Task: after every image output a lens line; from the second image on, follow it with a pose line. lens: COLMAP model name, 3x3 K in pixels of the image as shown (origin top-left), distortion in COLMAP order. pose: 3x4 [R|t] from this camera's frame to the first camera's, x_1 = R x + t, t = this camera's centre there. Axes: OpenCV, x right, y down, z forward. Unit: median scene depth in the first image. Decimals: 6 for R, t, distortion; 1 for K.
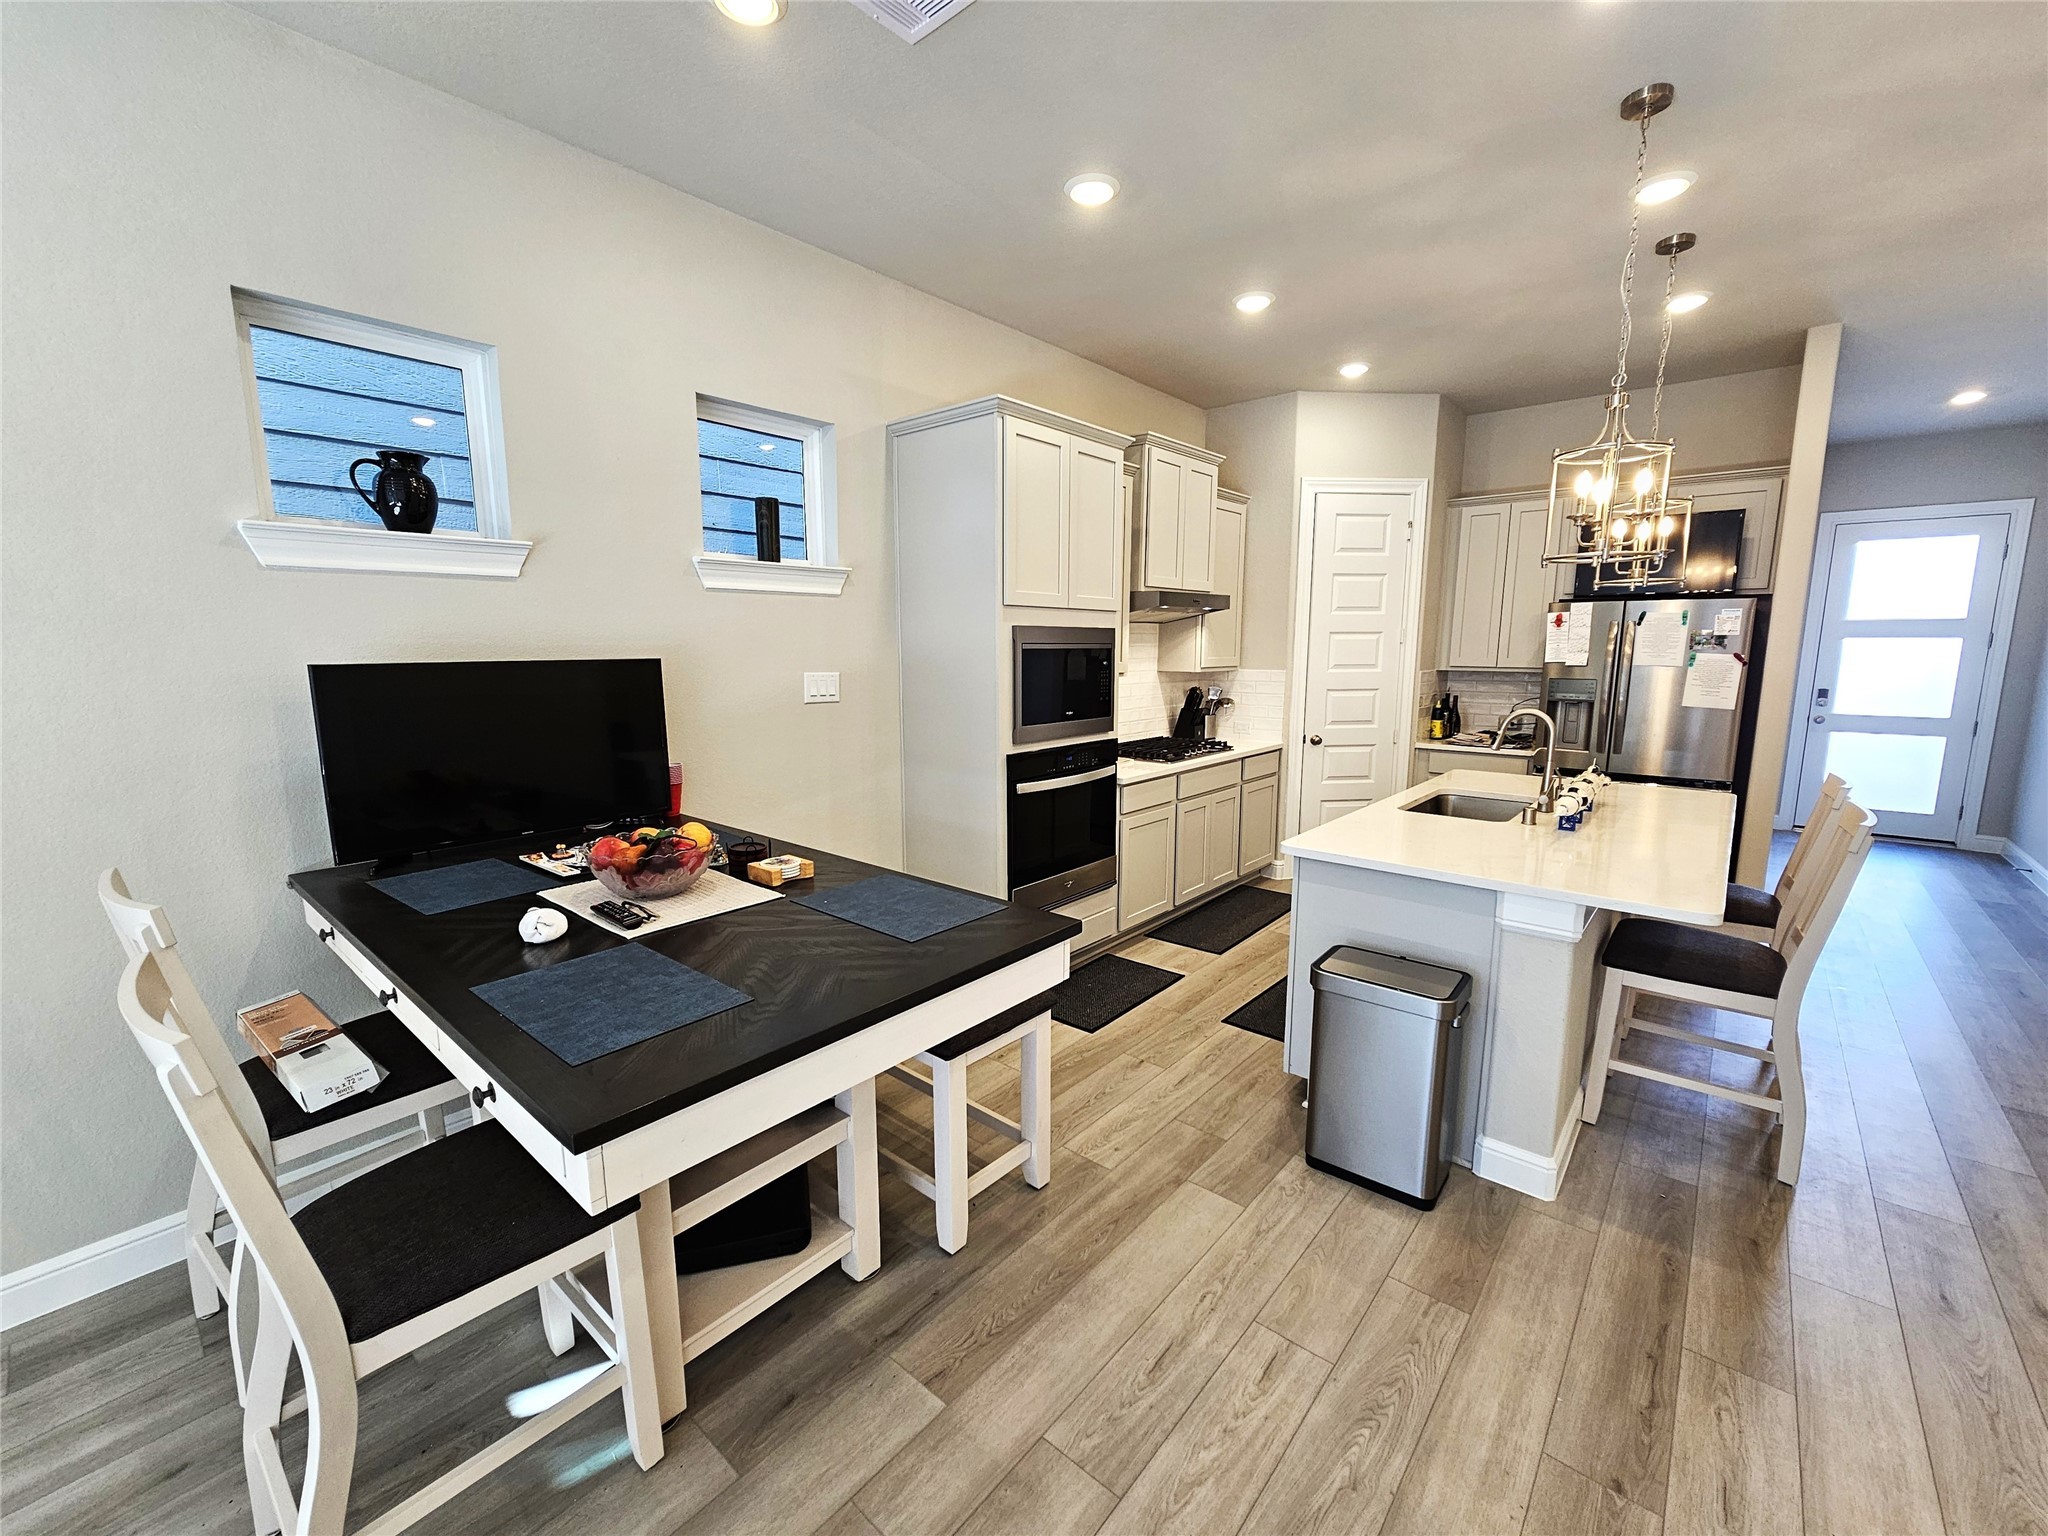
lens RADIAL K [[837.0, 0, 1025.4], [0, 837.0, 774.8], [0, 0, 1]] dist [-0.003705, 0.001066]
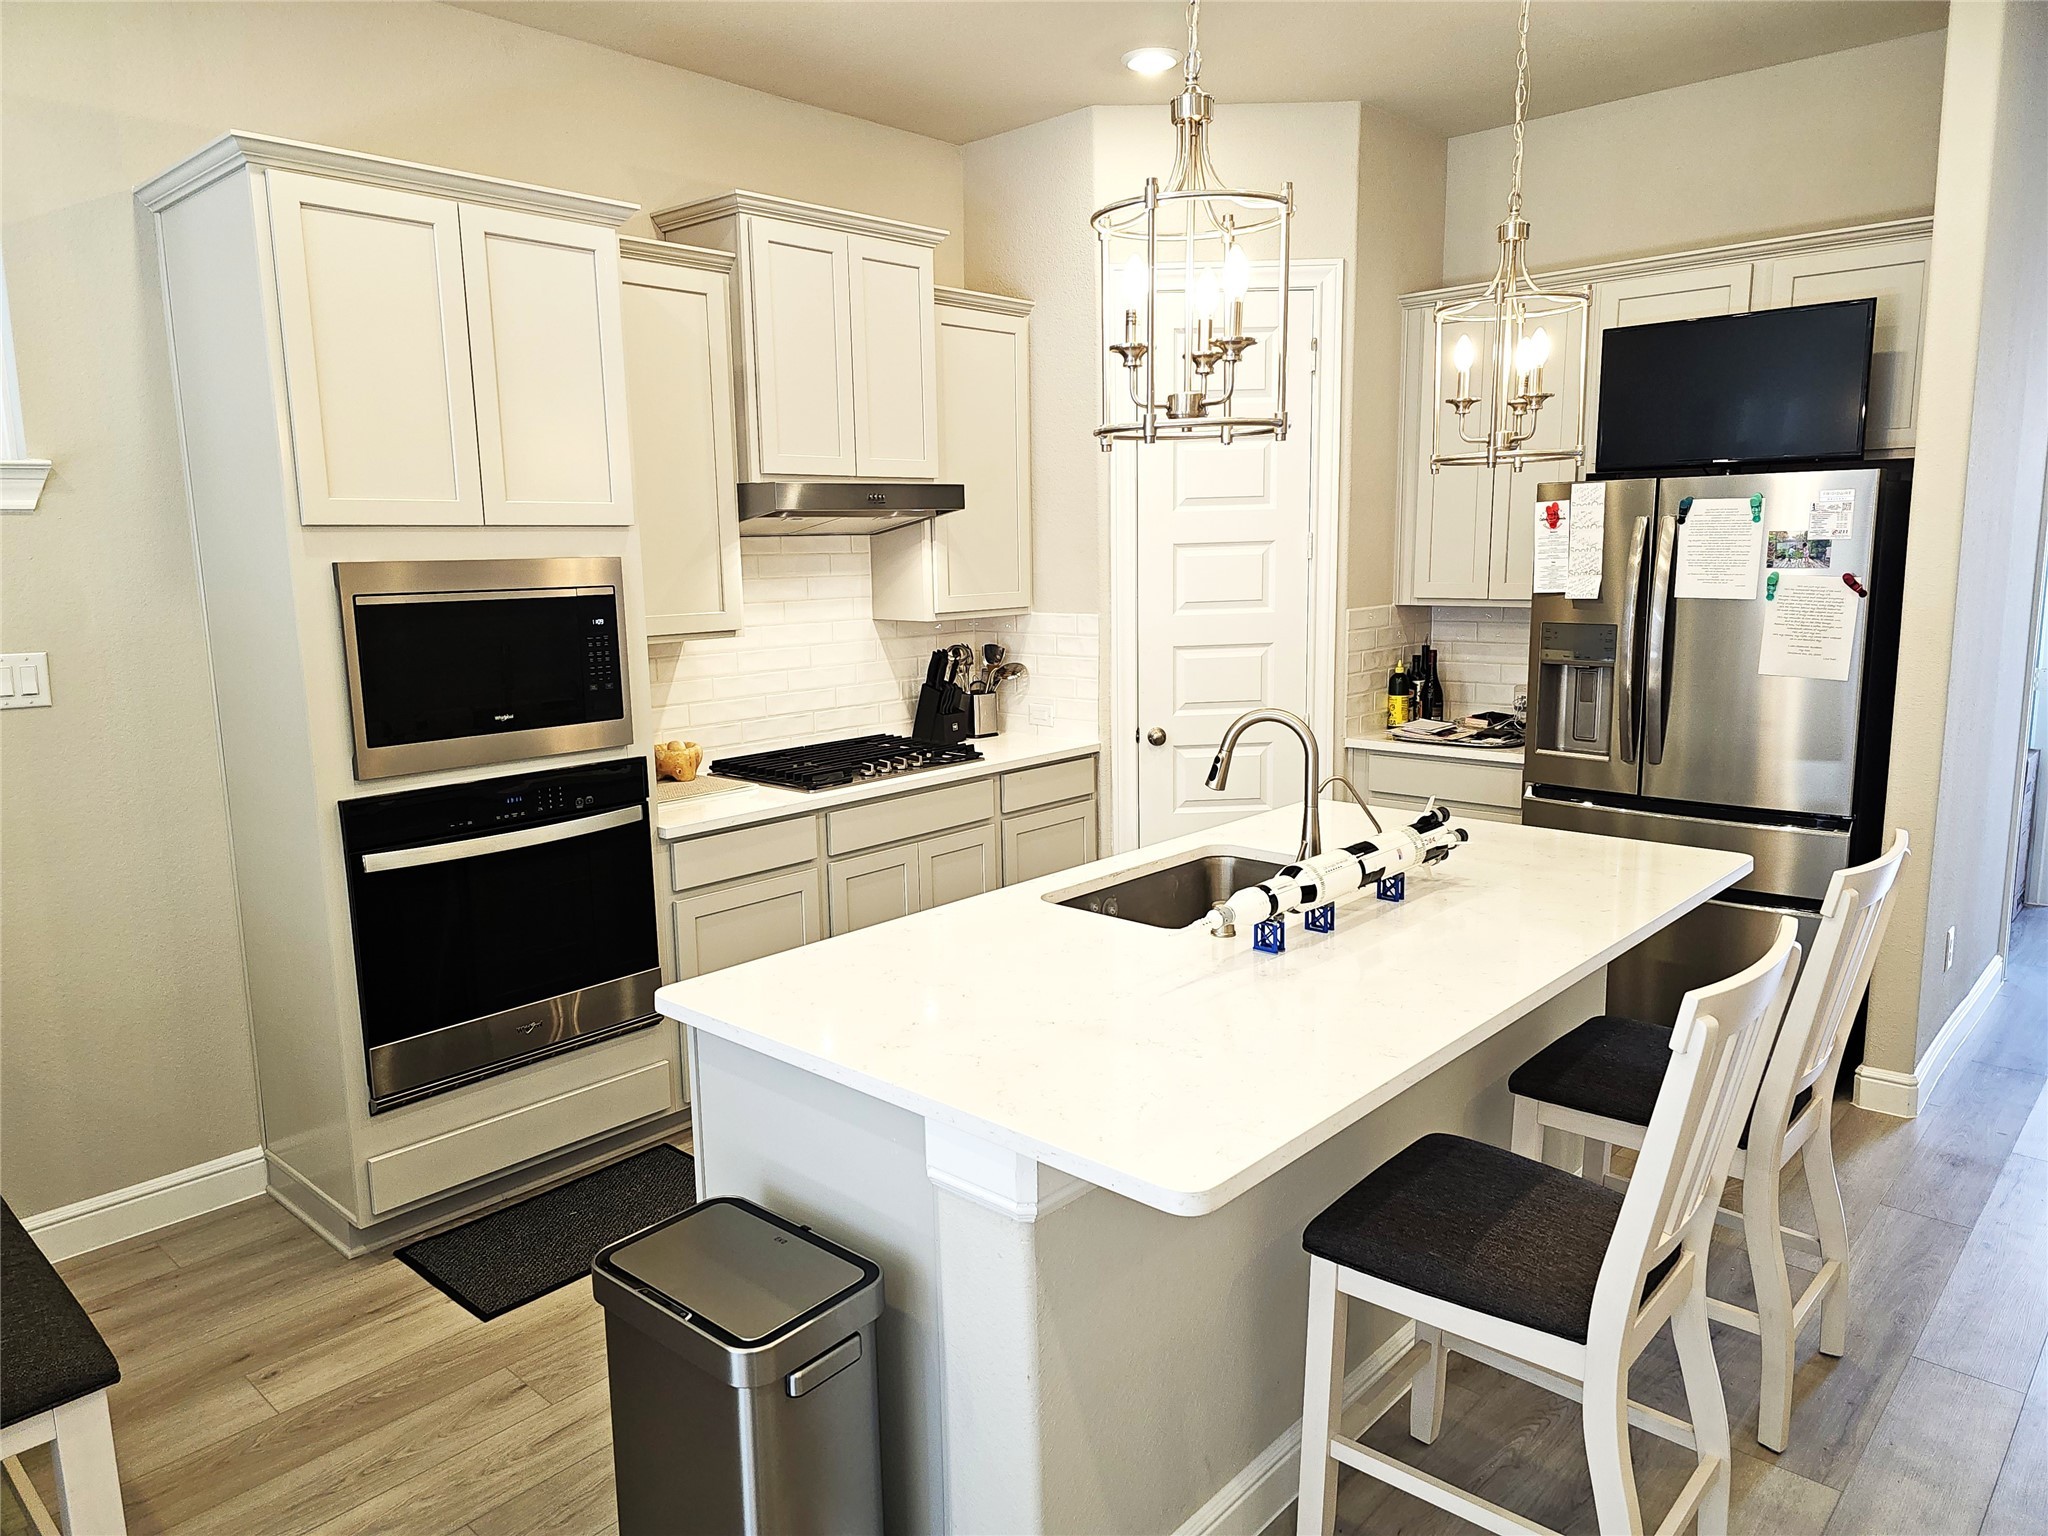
lens RADIAL K [[1365.1, 0, 1014.0], [0, 1365.1, 763.2], [0, 0, 1]] dist [0.059239, -0.052985]
pose [[0.999005, -0.013078, -0.042642, 0.447525], [0.013420, 0.999880, 0.007724, -0.049456], [0.042536, -0.008289, 0.999061, 0.127304]]
